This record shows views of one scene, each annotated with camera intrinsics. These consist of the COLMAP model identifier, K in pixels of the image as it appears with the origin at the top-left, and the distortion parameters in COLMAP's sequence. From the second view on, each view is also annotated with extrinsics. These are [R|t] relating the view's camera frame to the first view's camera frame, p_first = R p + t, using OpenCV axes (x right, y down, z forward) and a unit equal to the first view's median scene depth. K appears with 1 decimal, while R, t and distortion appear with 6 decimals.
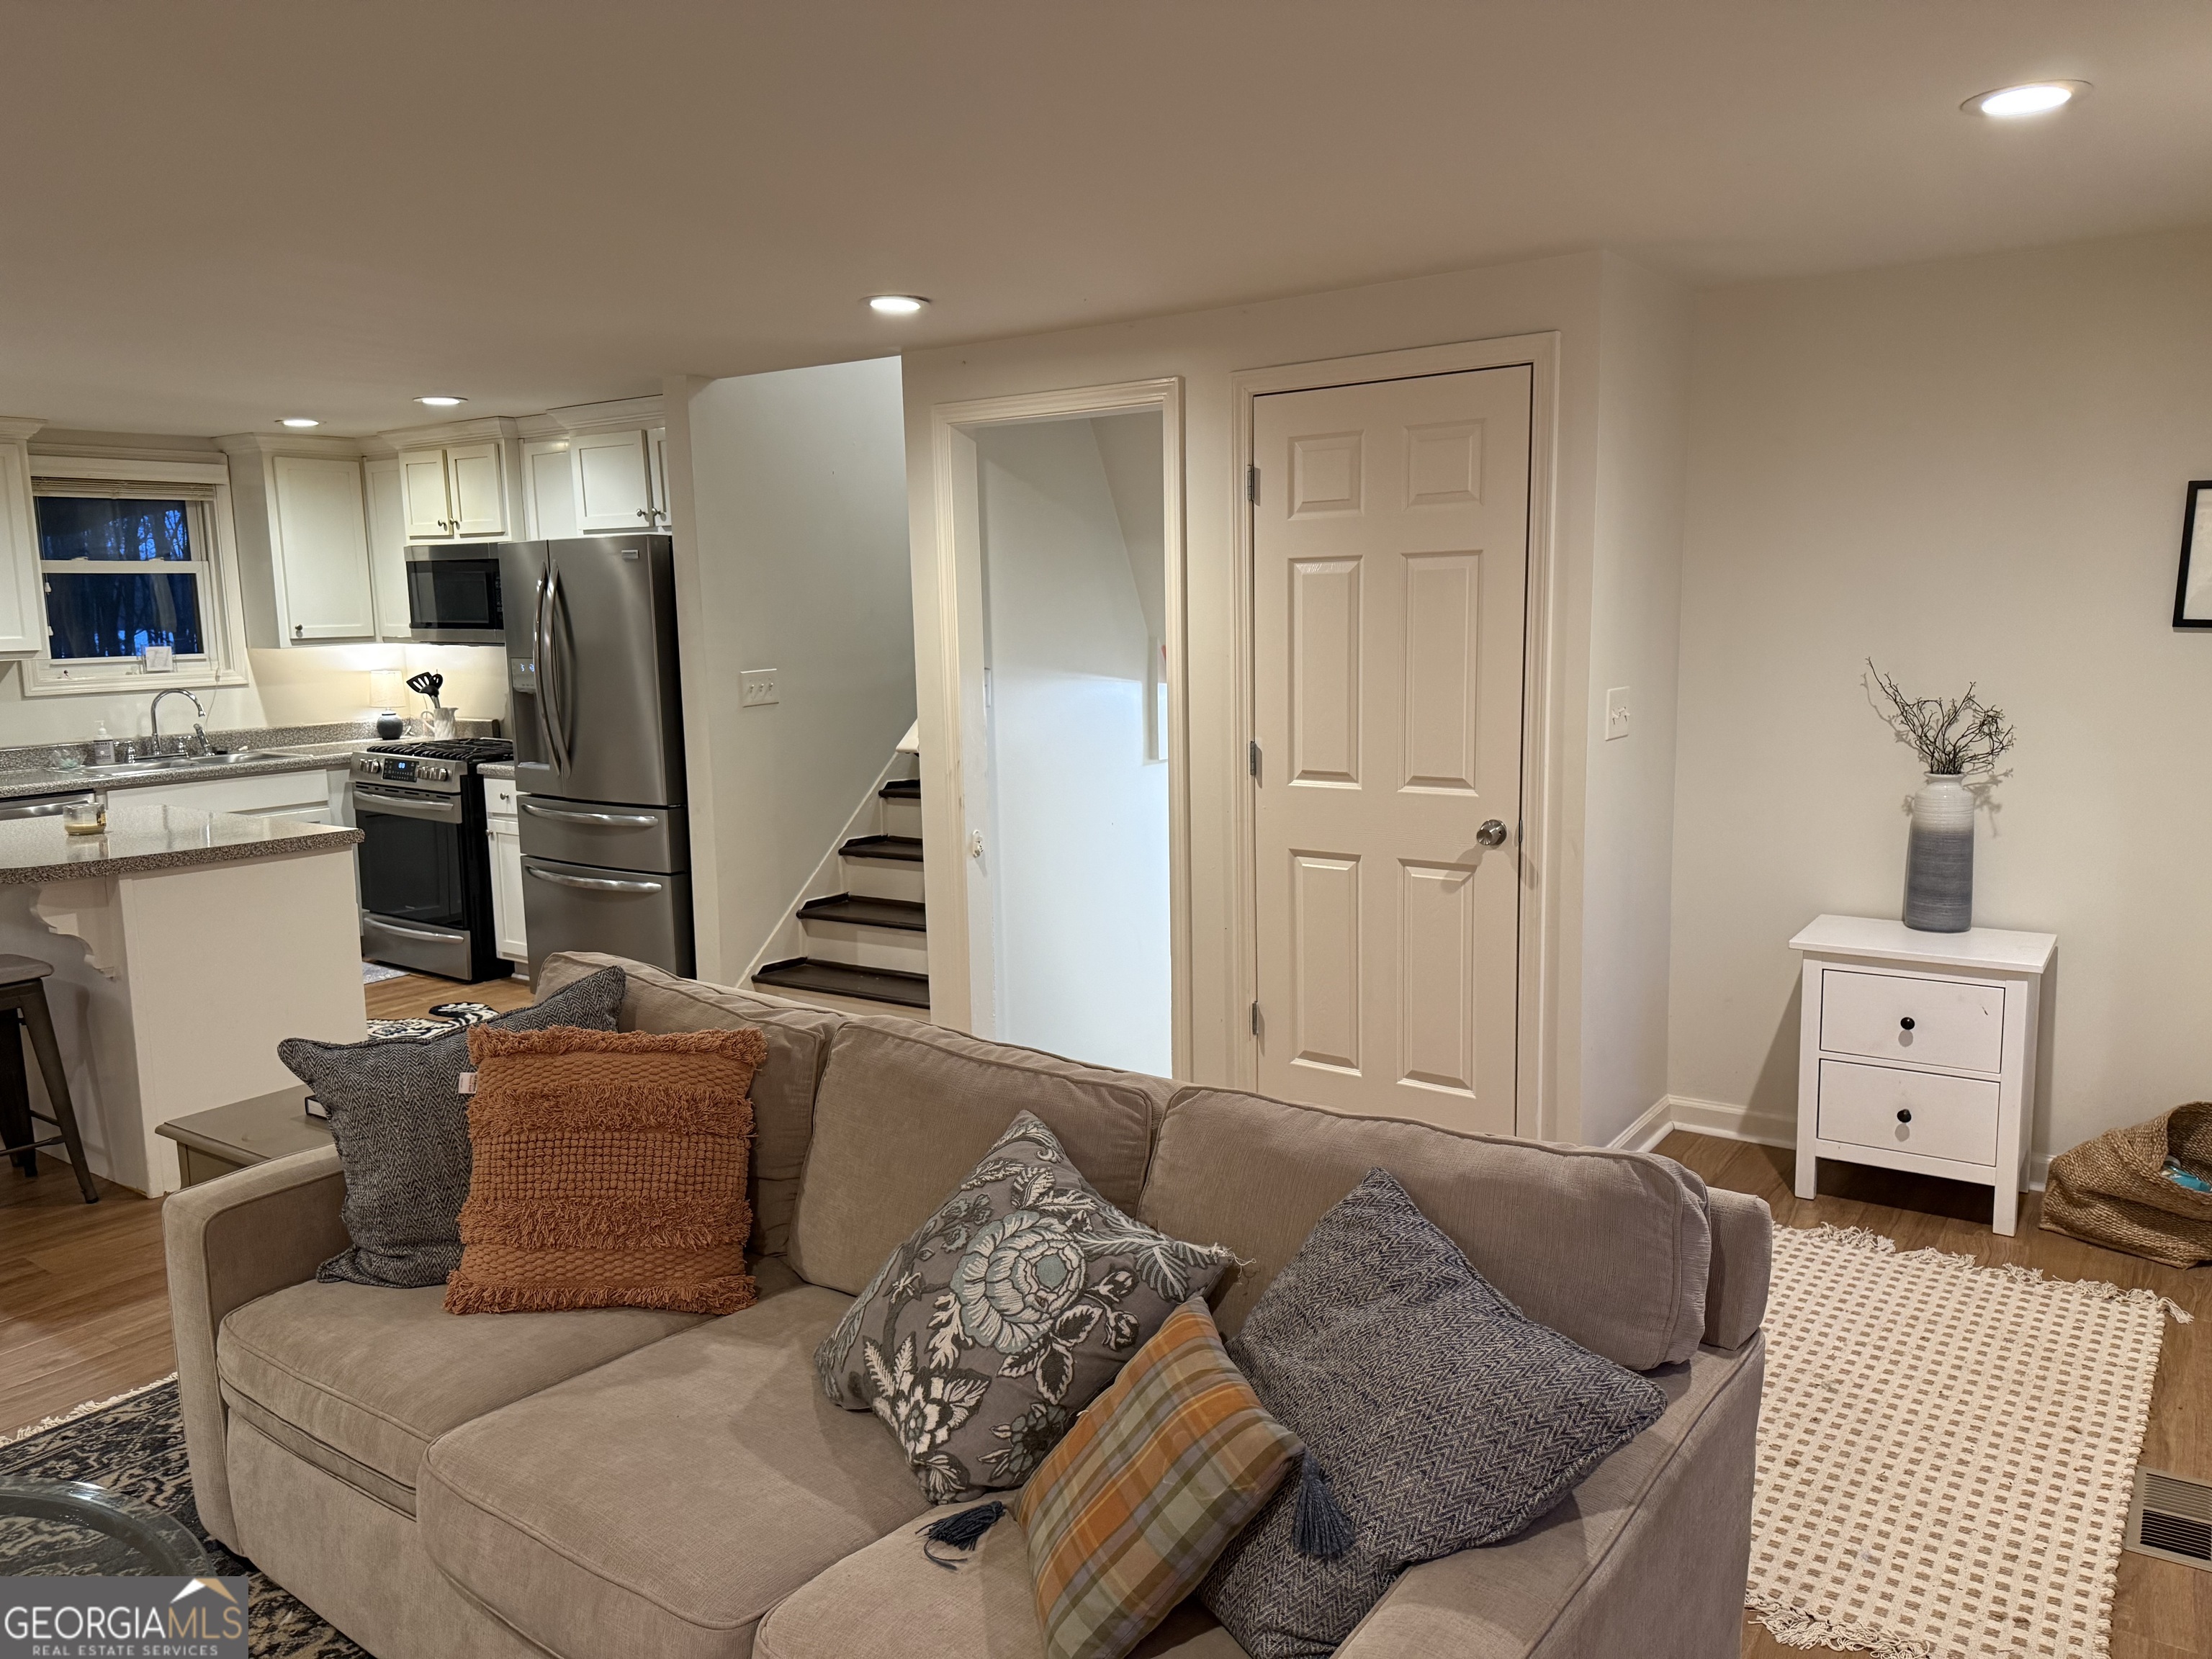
lens RADIAL K [[1590.4, 0, 1106.0], [0, 1590.4, 829.5], [0, 0, 1]] dist [0.020639, 0.000571]
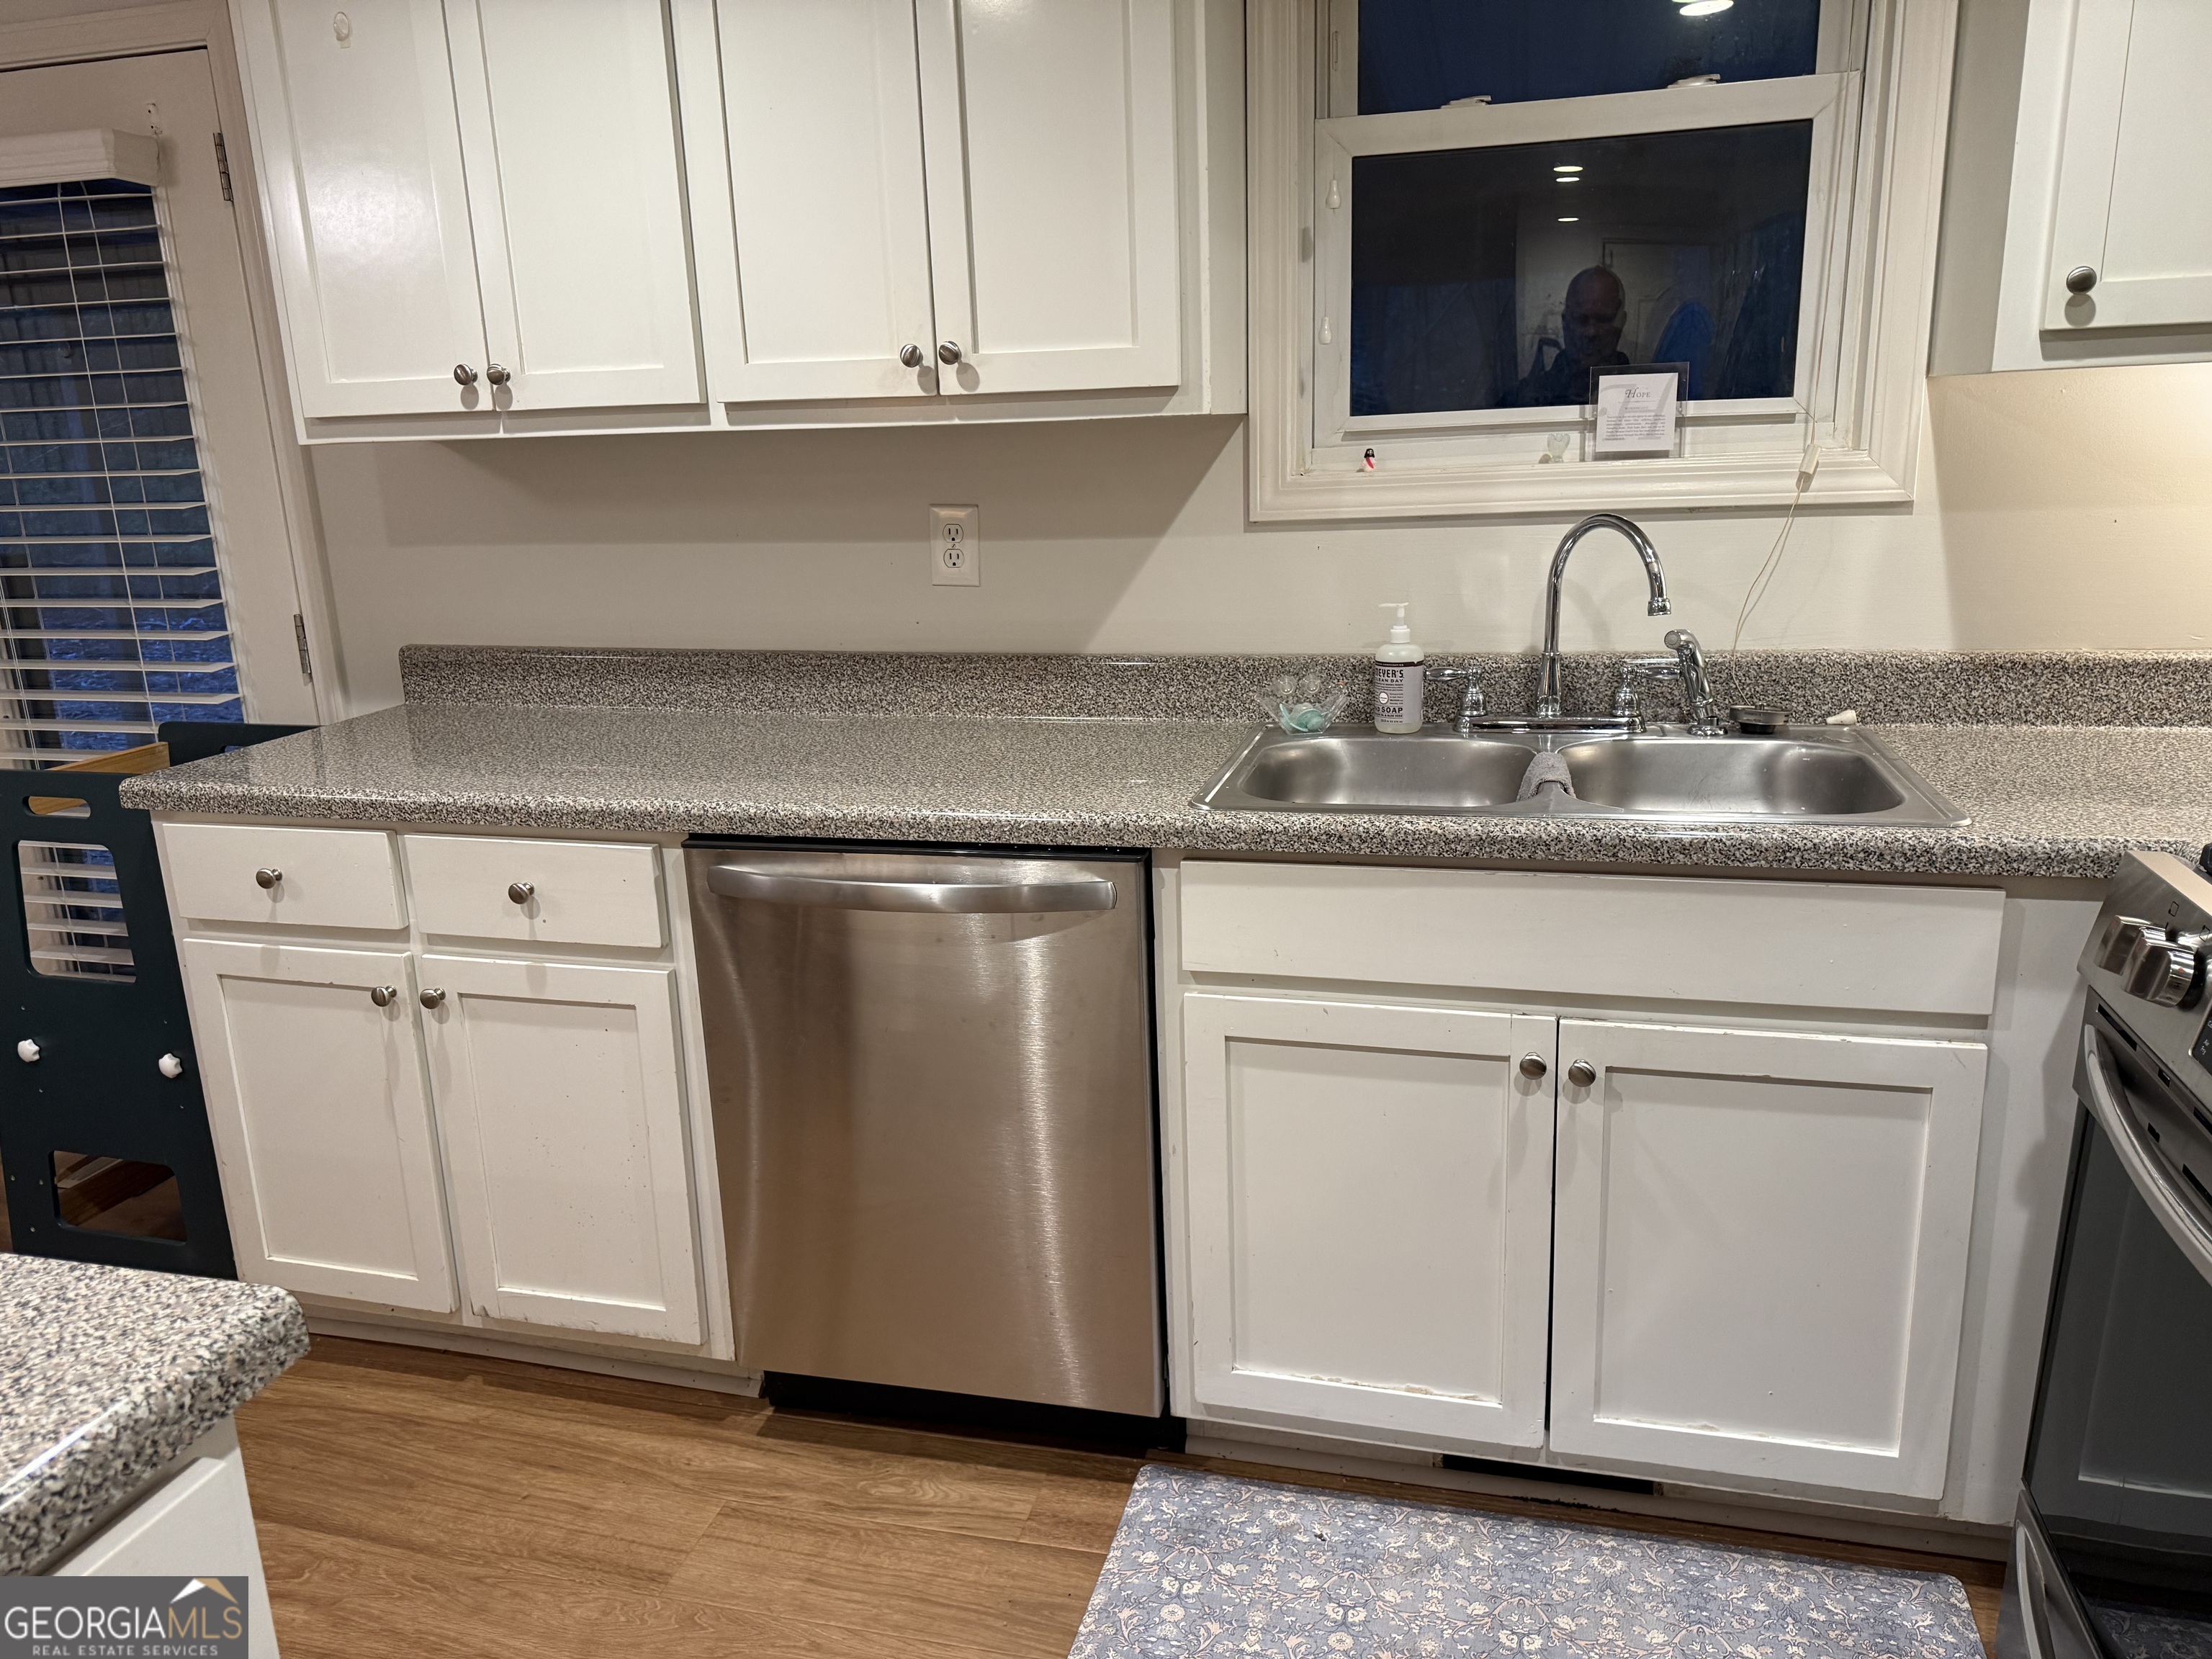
lens RADIAL K [[1559.4, 0, 1106.0], [0, 1559.4, 829.5], [0, 0, 1]] dist [0.062548, -0.072879]
pose [[0.357391, 0.238316, -0.903038, -0.324142], [-0.107742, 0.970961, 0.213601, -0.081586], [0.927719, 0.020955, 0.372689, 0.784803]]
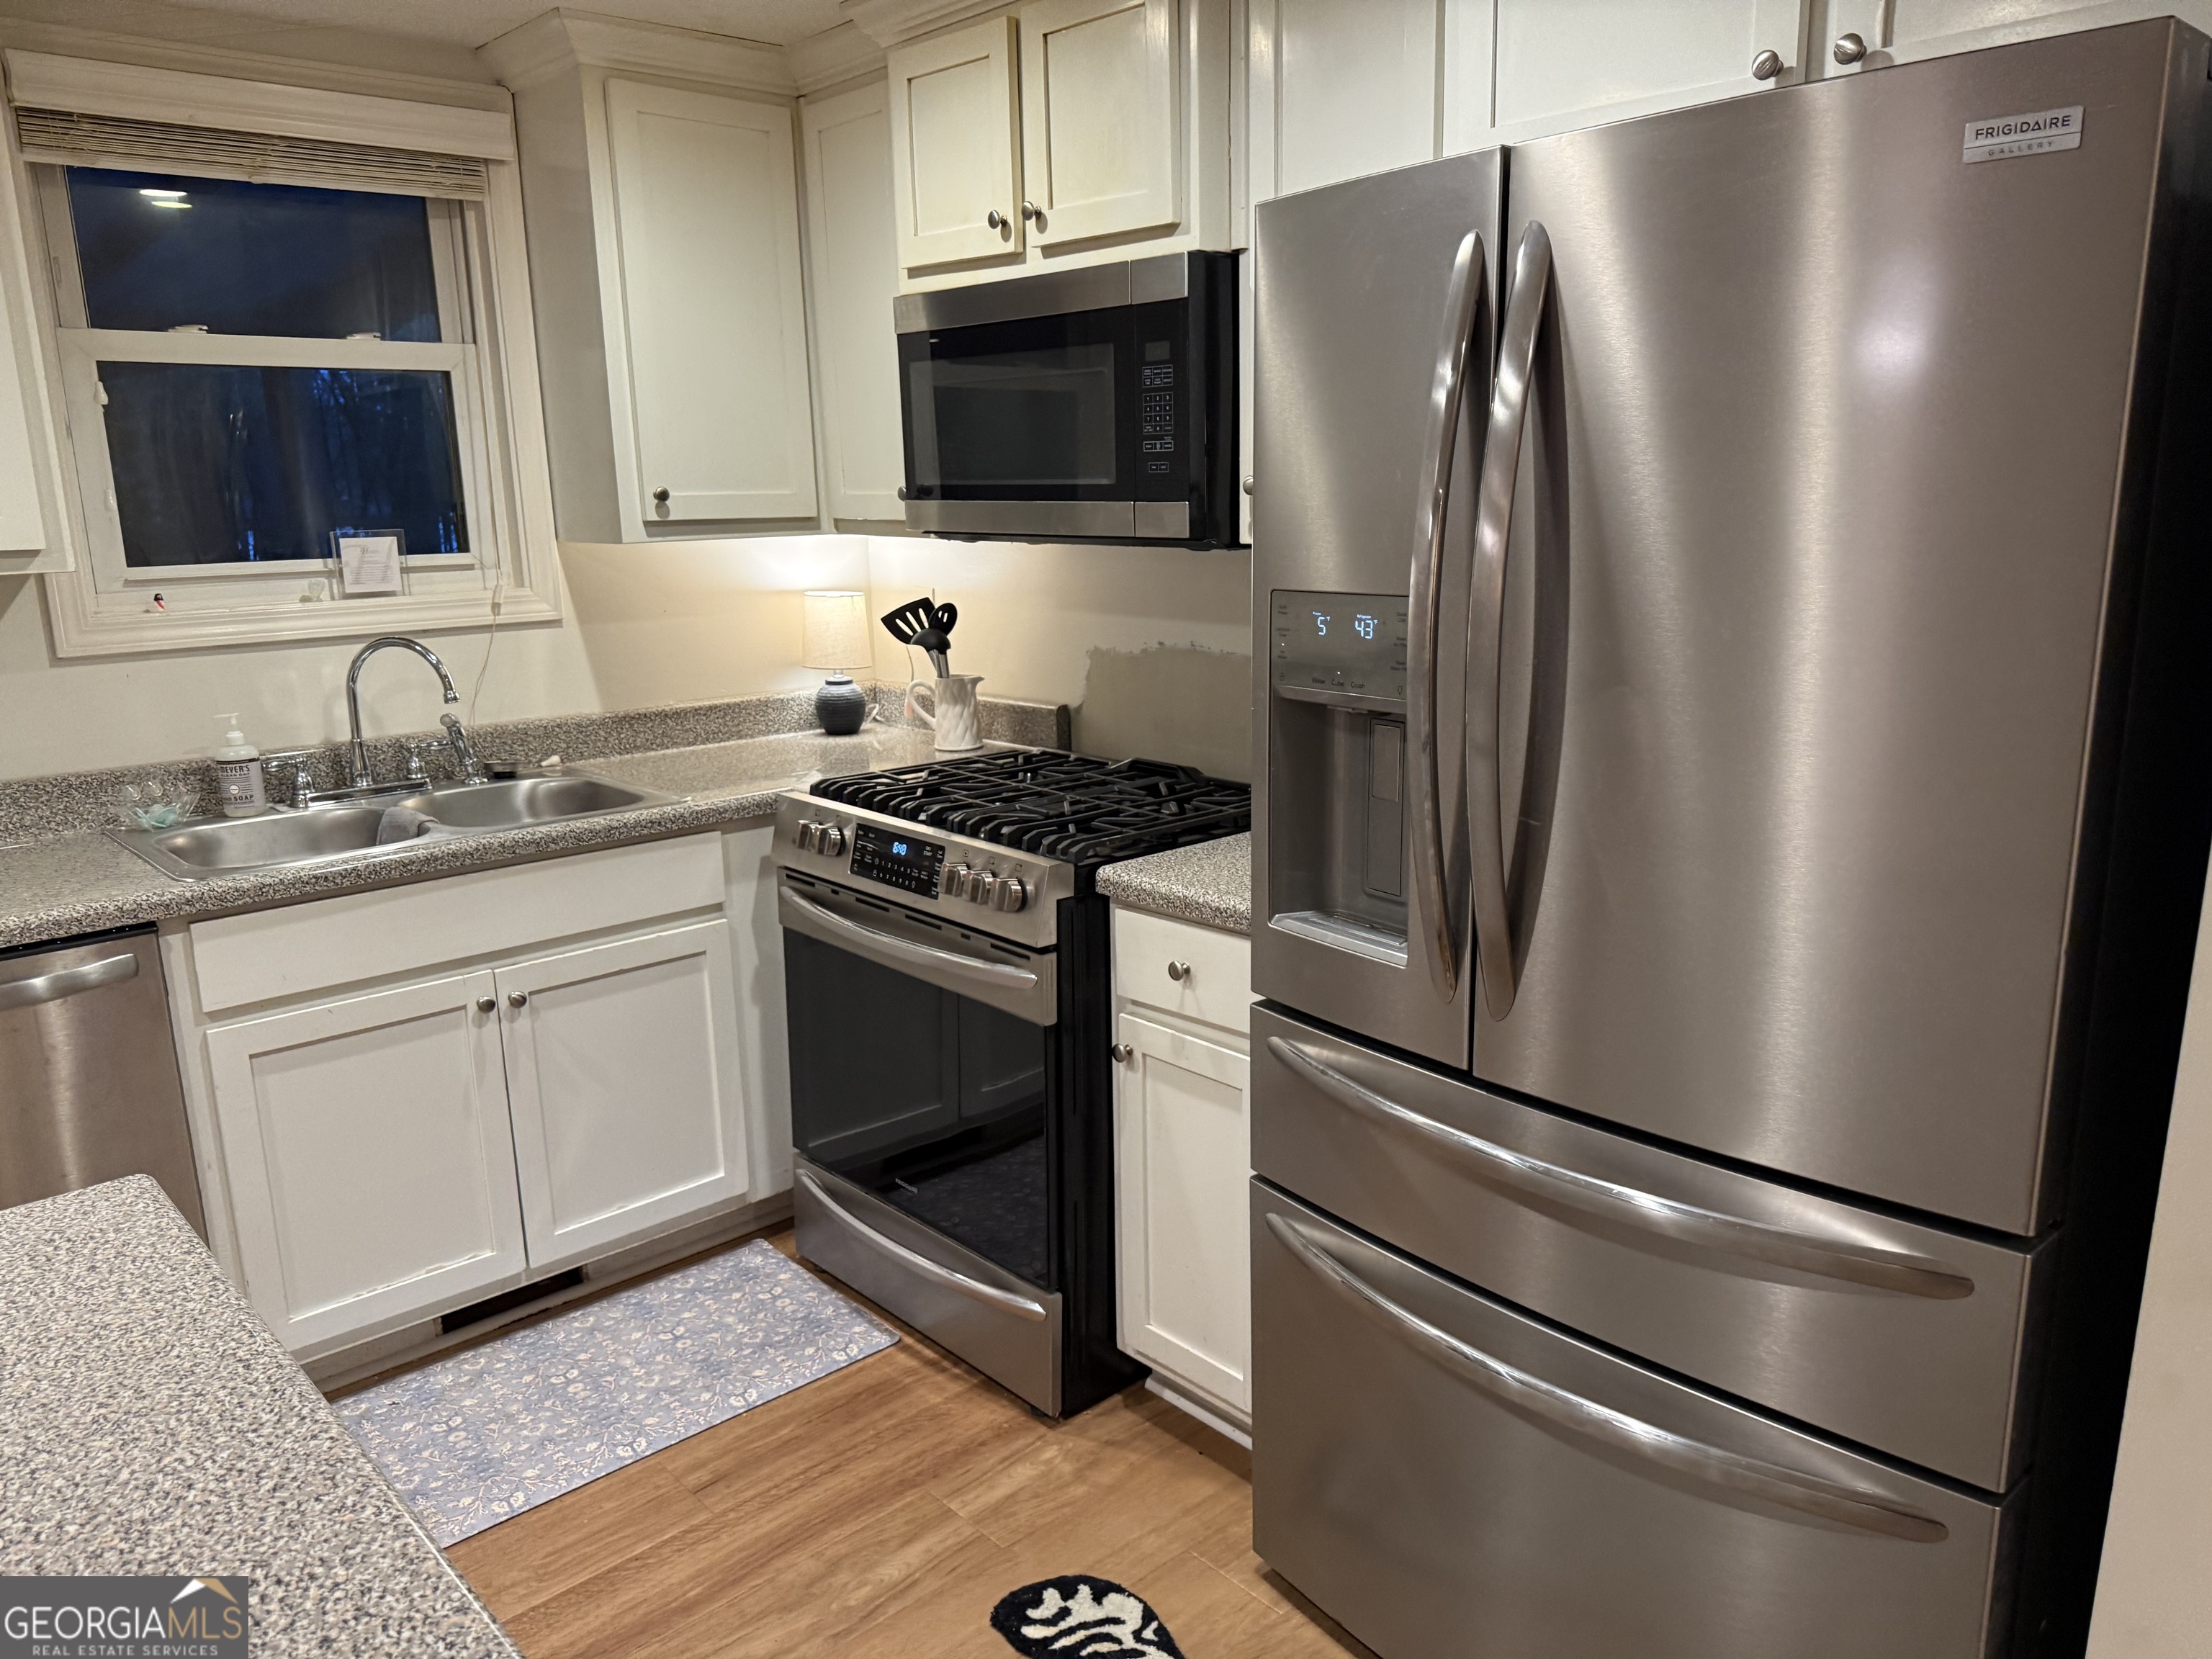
lens RADIAL K [[1577.5, 0, 1106.0], [0, 1577.5, 829.5], [0, 0, 1]] dist [0.149282, -0.223123]
pose [[0.977845, 0.042431, -0.204986, -0.296509], [-0.027312, 0.996731, 0.076032, -0.072834], [0.207542, -0.068749, 0.975807, 0.599880]]
